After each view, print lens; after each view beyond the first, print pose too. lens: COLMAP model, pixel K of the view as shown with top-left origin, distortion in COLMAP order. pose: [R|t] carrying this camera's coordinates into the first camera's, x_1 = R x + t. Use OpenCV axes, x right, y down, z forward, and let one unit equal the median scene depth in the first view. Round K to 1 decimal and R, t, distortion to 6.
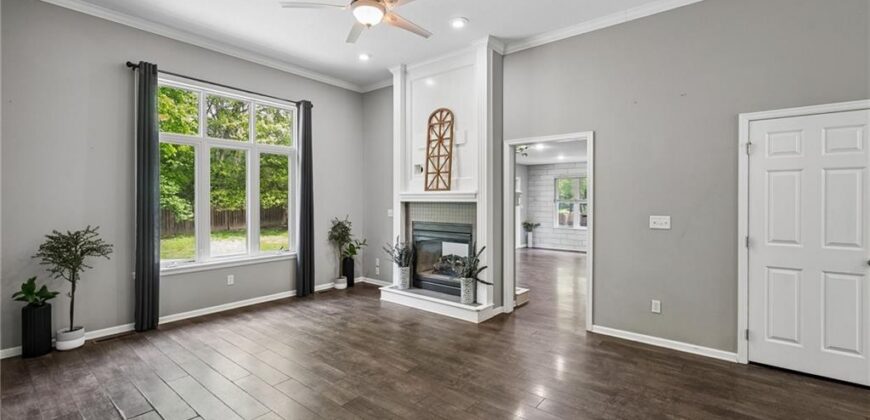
lens RADIAL K [[374.2, 0, 435.0], [0, 374.2, 204.3], [0, 0, 1]] dist [-0.002779, 0.000033]
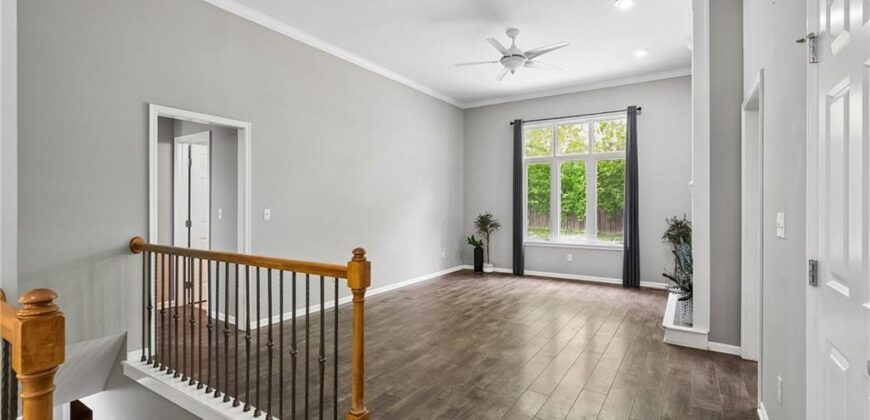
lens RADIAL K [[391.0, 0, 432.4], [0, 391.0, 204.0], [0, 0, 1]] dist [0.002814, -0.000159]
pose [[0.106788, -0.003143, -0.994277, 0.831639], [-0.010869, 0.999932, -0.004328, 0.019684], [0.994222, 0.011269, 0.106747, 0.356670]]
